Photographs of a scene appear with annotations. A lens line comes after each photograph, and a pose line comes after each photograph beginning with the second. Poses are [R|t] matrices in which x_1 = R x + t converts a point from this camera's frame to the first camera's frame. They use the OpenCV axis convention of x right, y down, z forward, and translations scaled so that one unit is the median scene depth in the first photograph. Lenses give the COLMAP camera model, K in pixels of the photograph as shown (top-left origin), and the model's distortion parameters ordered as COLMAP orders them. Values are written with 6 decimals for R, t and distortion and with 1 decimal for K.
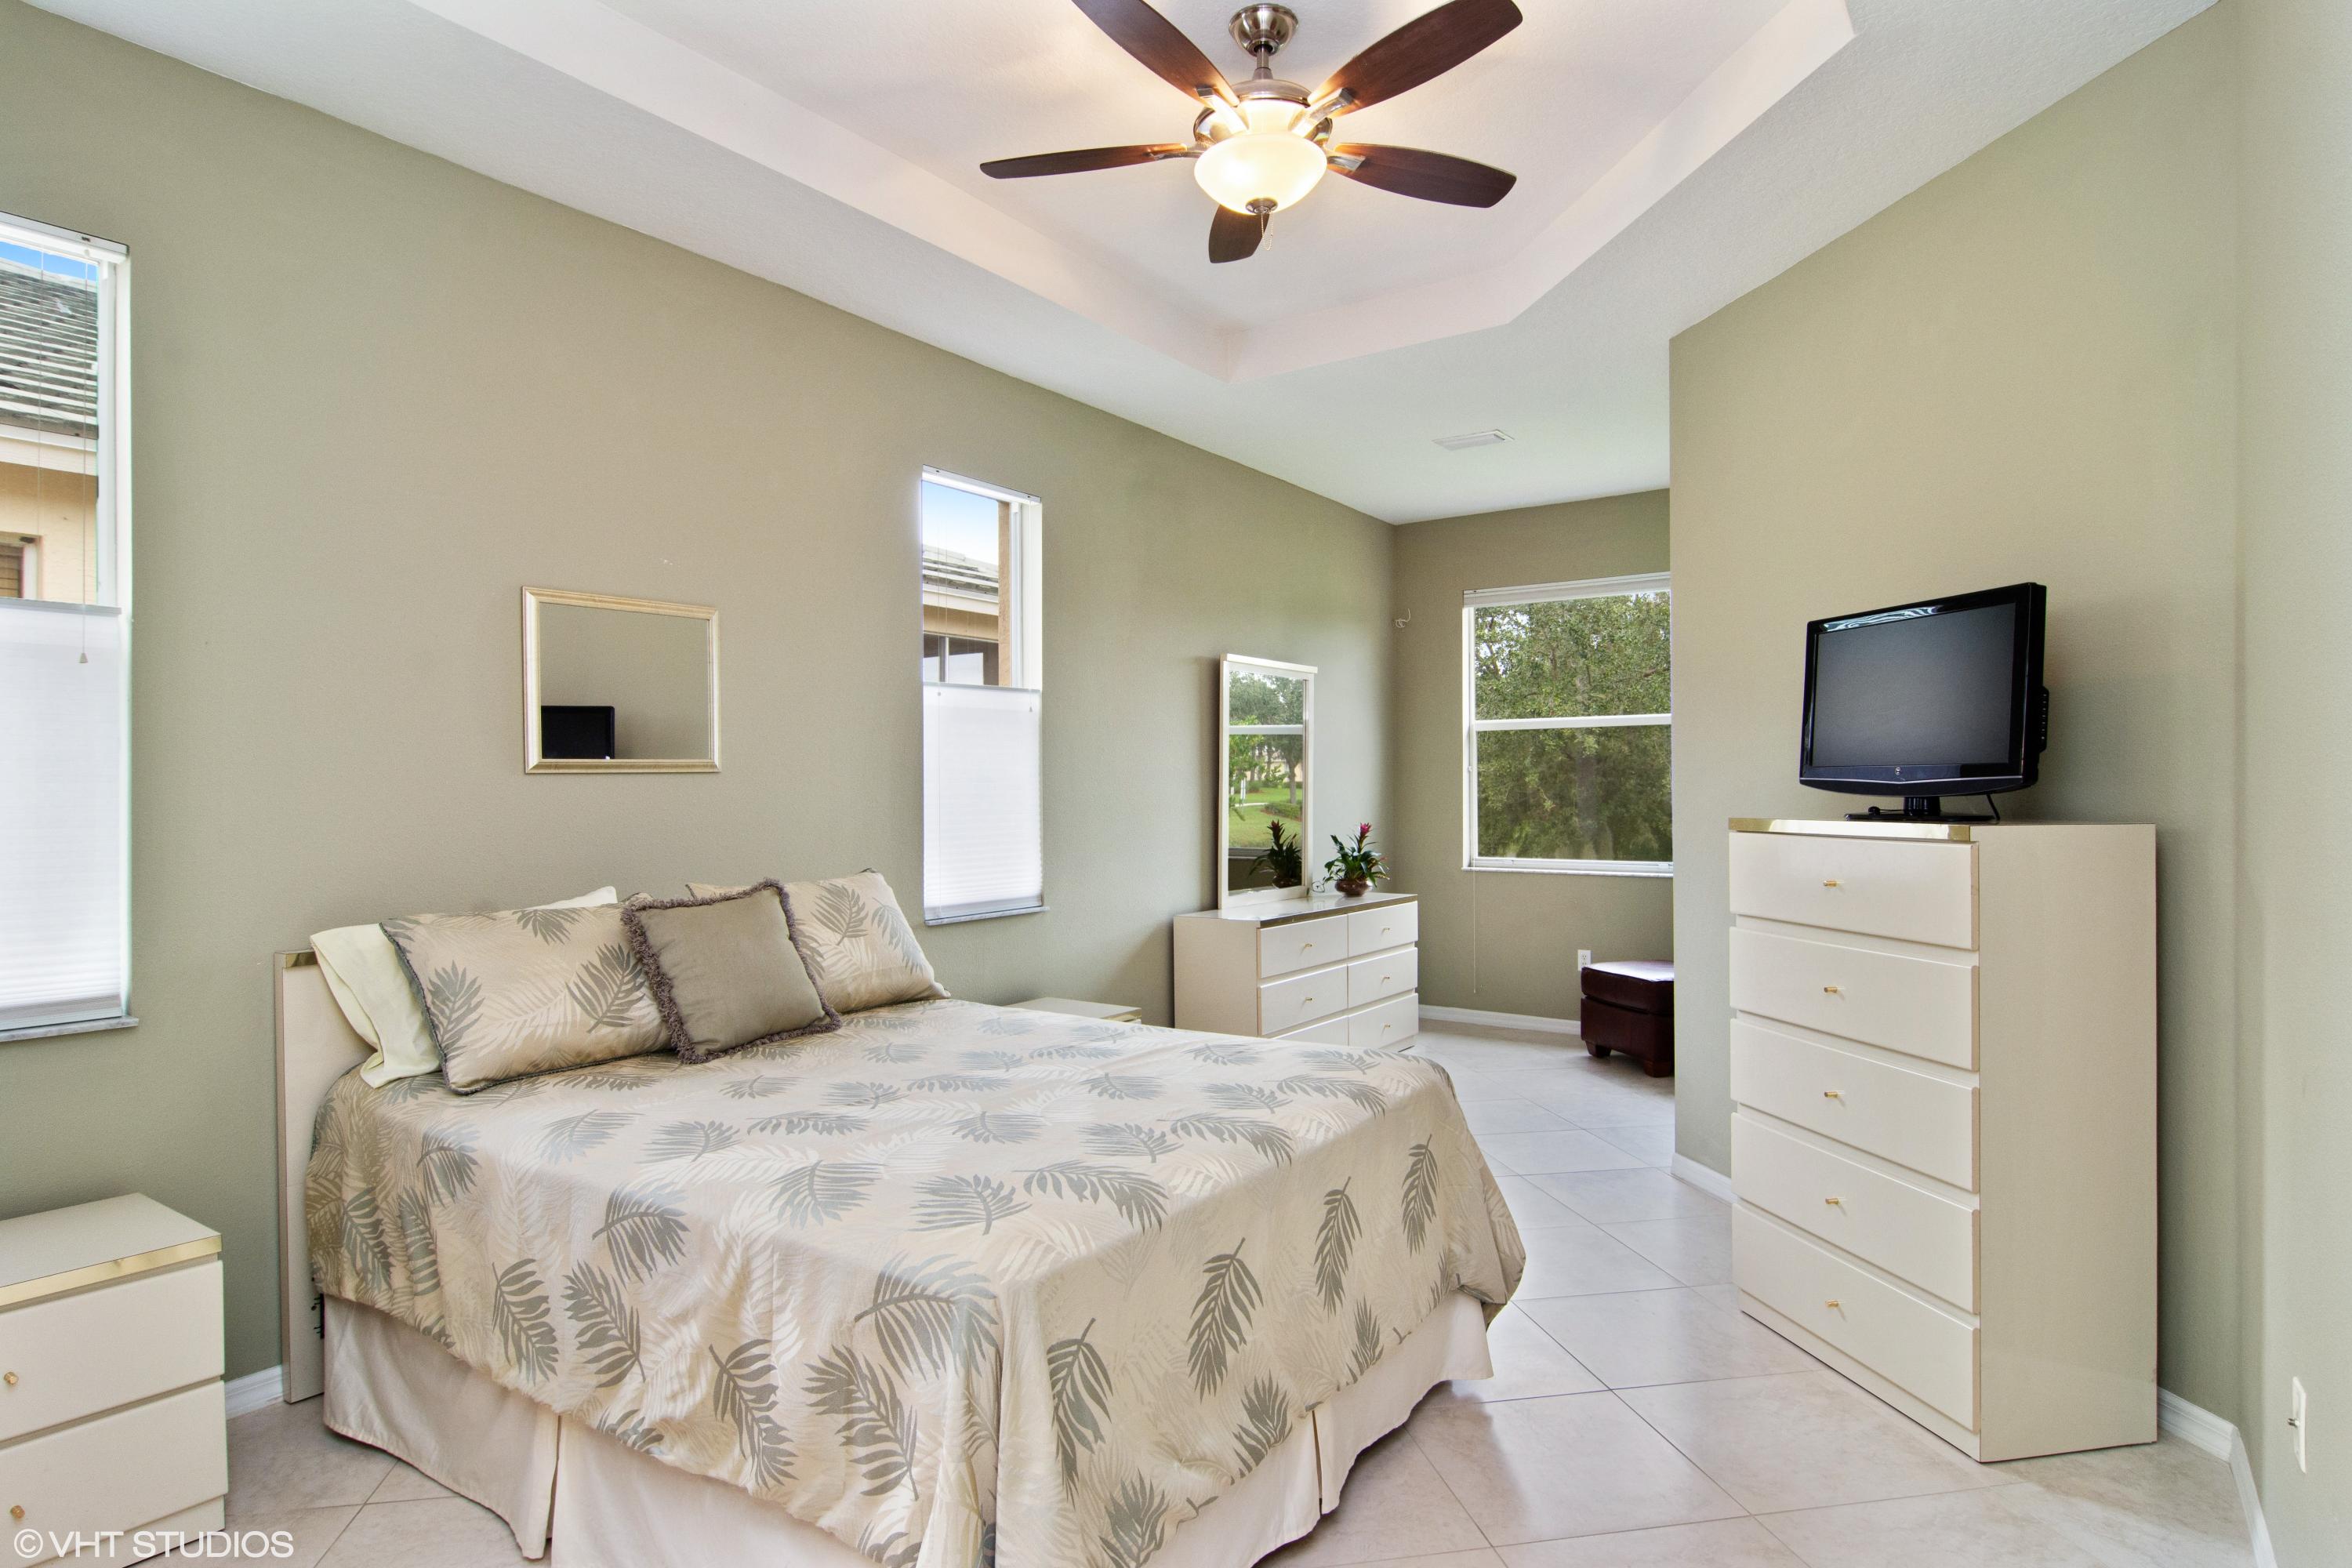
lens RADIAL K [[1282.0, 0, 1168.7], [0, 1282.0, 776.5], [0, 0, 1]] dist [-0.010357, -0.007142]
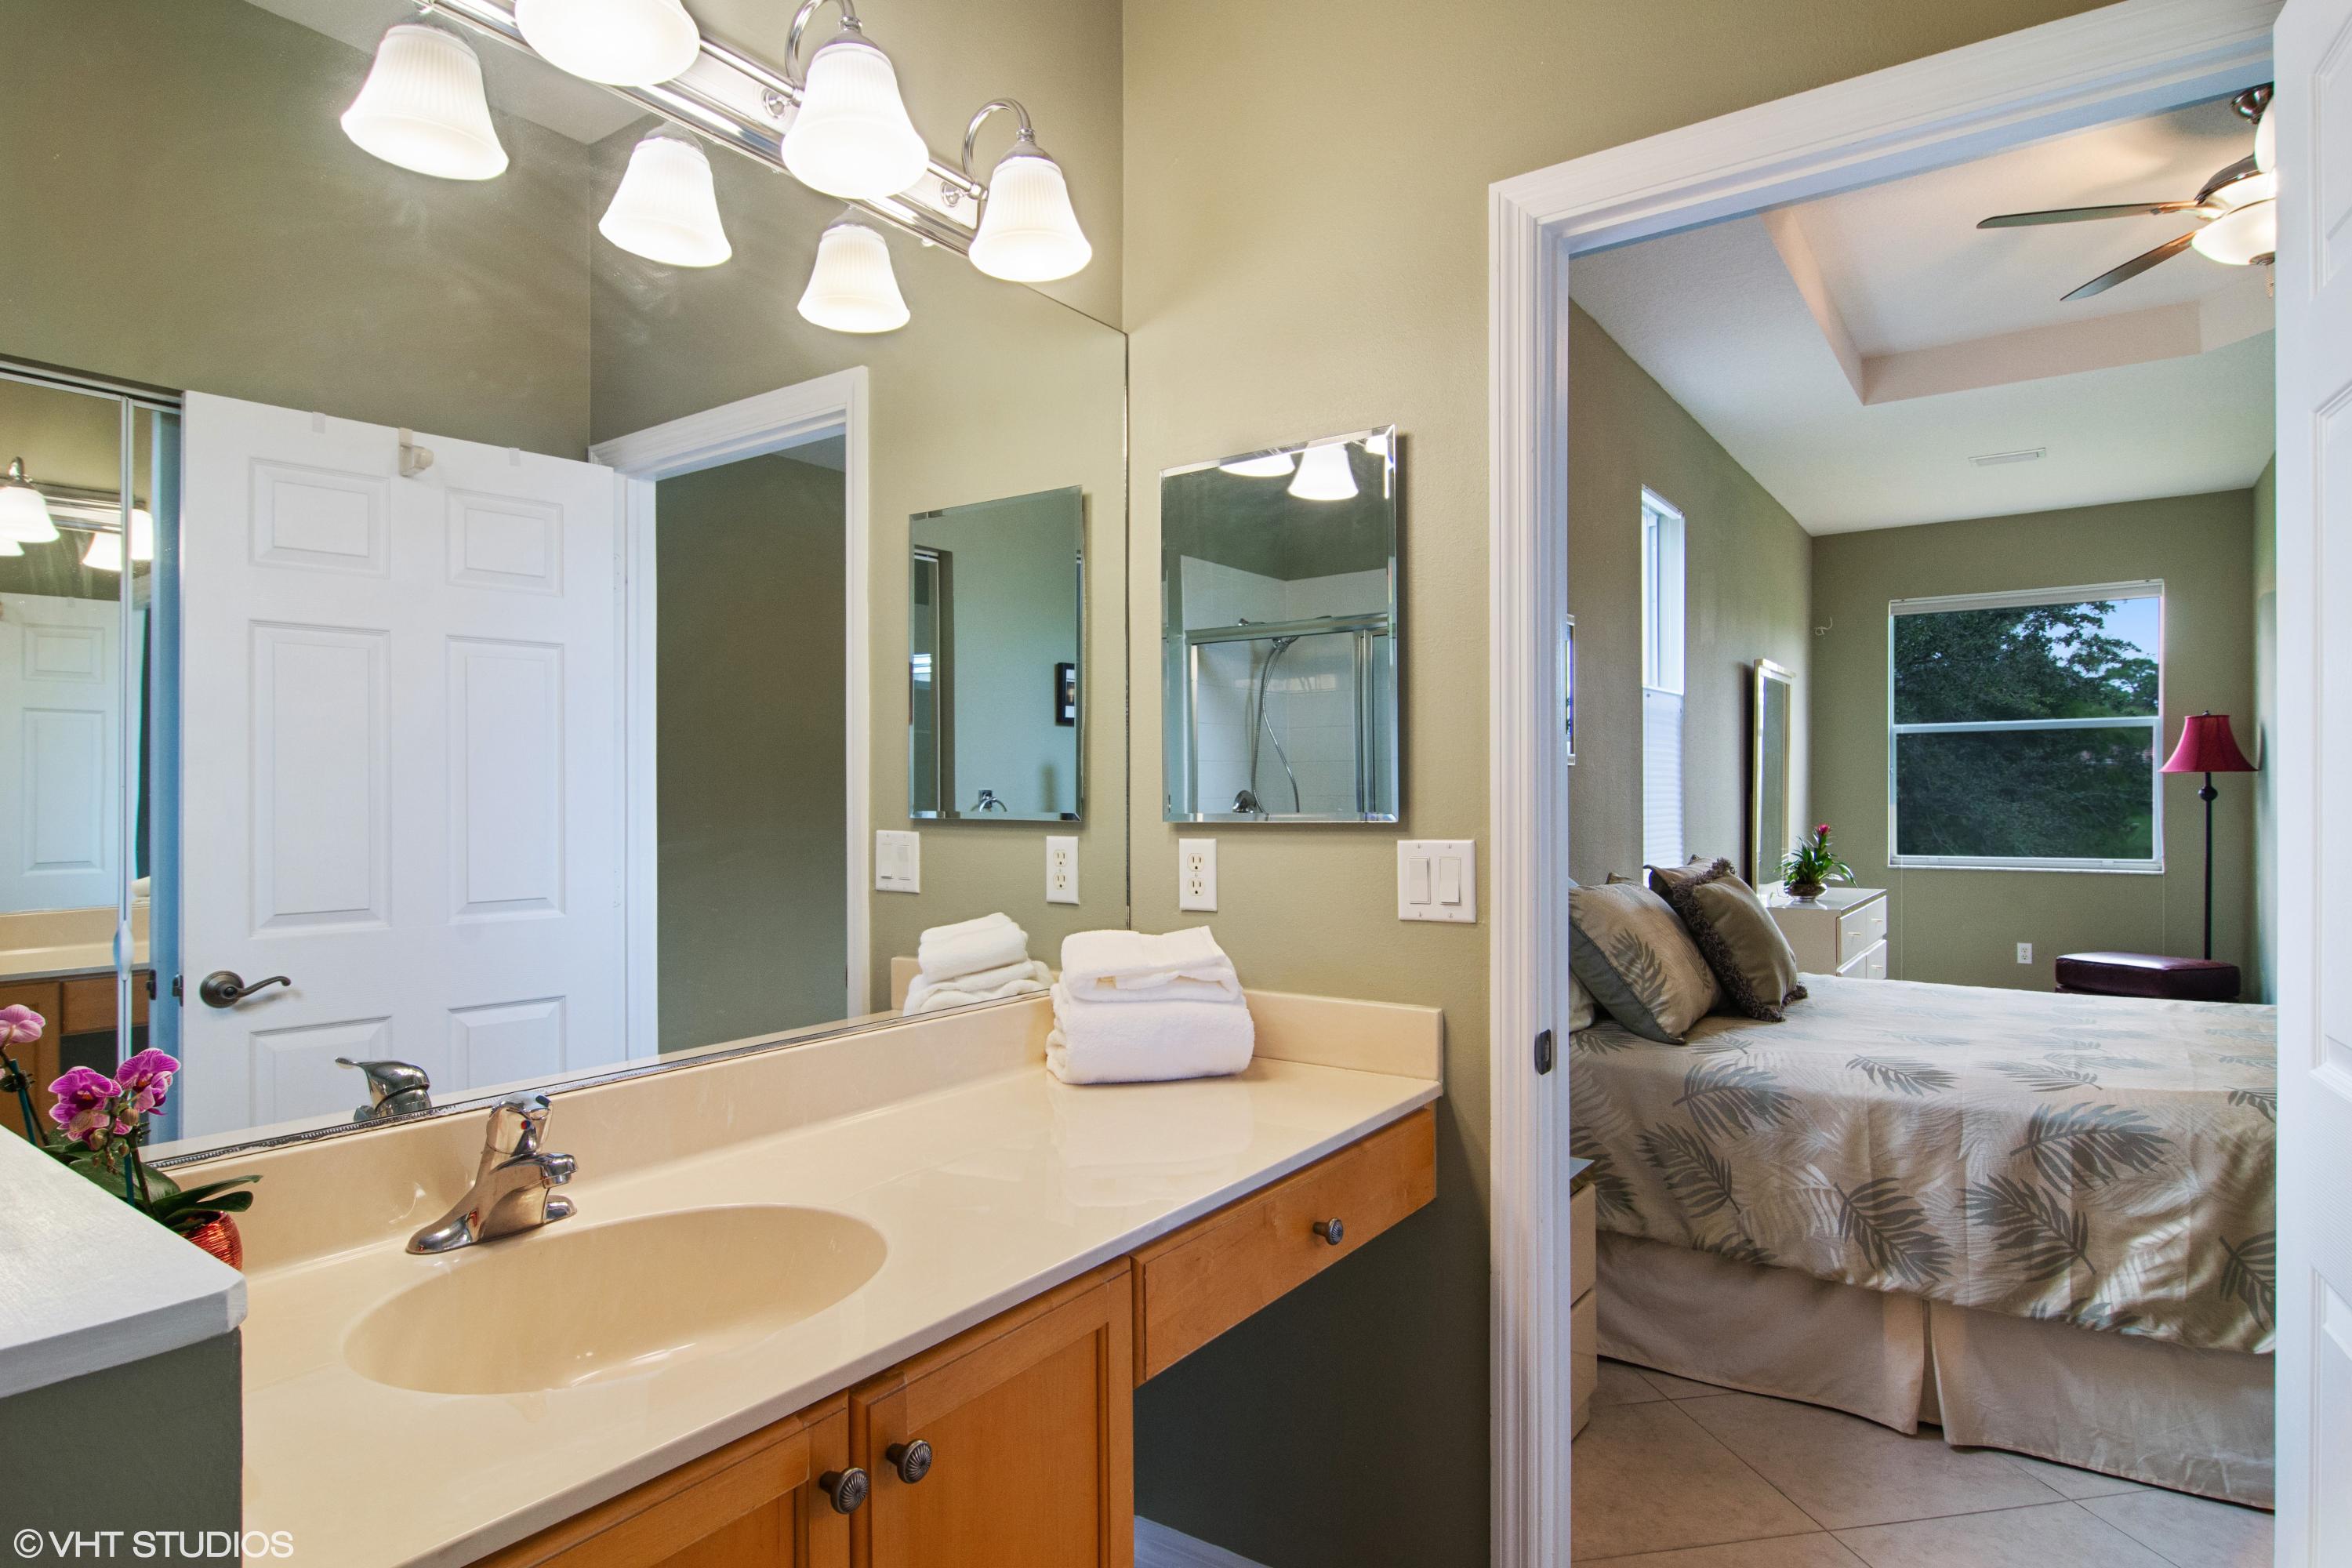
lens RADIAL K [[1282.0, 0, 1175.4], [0, 1282.0, 789.2], [0, 0, 1]] dist [-0.010357, -0.007142]
pose [[0.999678, -0.000167, -0.025382, -1.193092], [0.000269, 0.999992, 0.004041, 0.019571], [0.025381, -0.004046, 0.999670, -0.189781]]
